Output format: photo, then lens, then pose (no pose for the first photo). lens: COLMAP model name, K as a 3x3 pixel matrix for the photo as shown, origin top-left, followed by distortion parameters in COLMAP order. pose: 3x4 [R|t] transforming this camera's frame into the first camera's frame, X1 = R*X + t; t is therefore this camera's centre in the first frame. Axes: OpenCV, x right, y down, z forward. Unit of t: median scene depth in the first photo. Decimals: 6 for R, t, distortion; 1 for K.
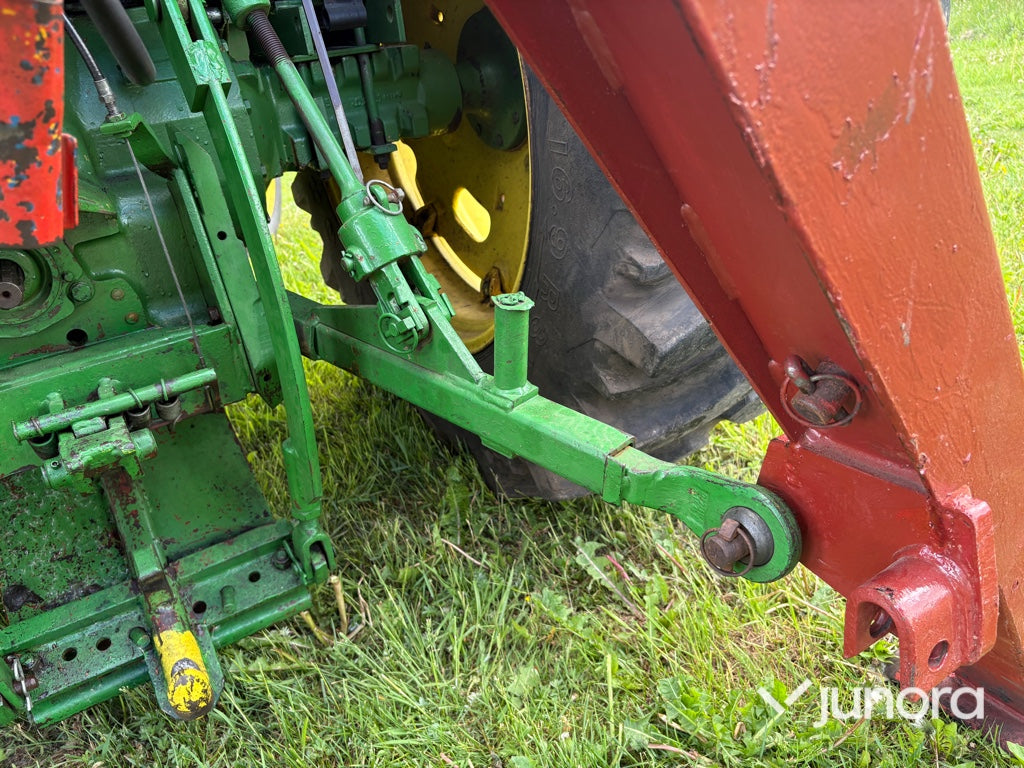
lens RADIAL K [[772.4, 0, 500.9], [0, 772.4, 394.6], [0, 0, 1]] dist [0.036634, -0.040117]
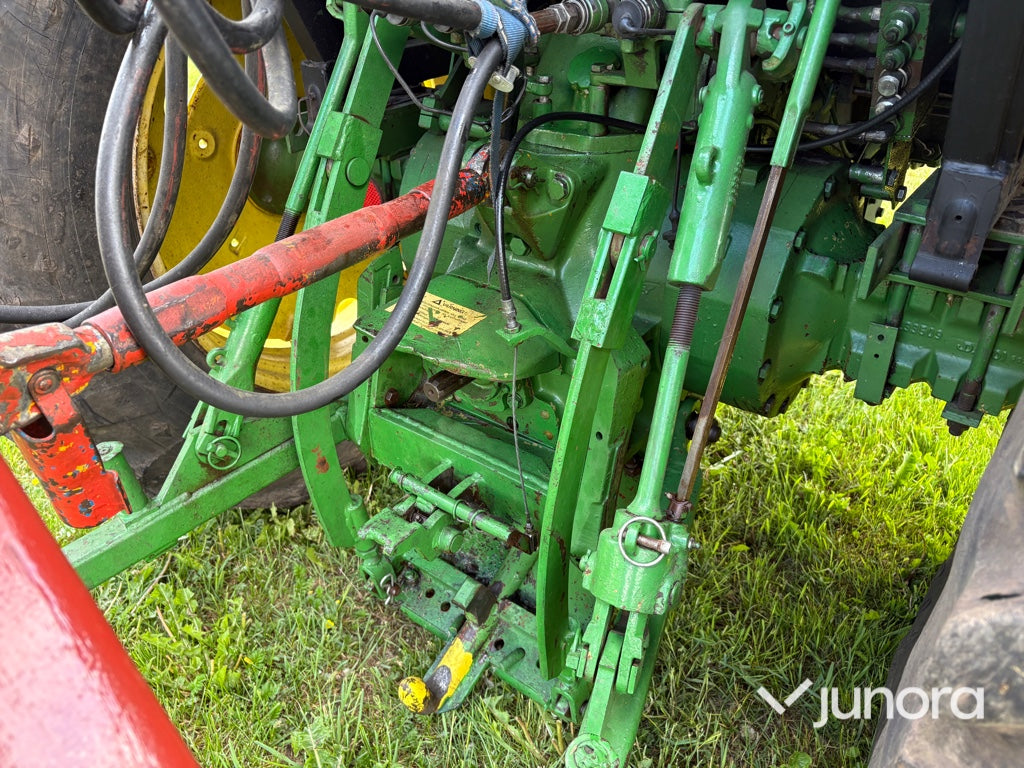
lens RADIAL K [[772.4, 0, 522.9], [0, 772.4, 380.4], [0, 0, 1]] dist [0.036634, -0.040117]
pose [[0.362047, 0.577598, -0.731643, 0.262343], [-0.451551, 0.795325, 0.404426, -0.544724], [0.815490, 0.183953, 0.548760, 0.303322]]
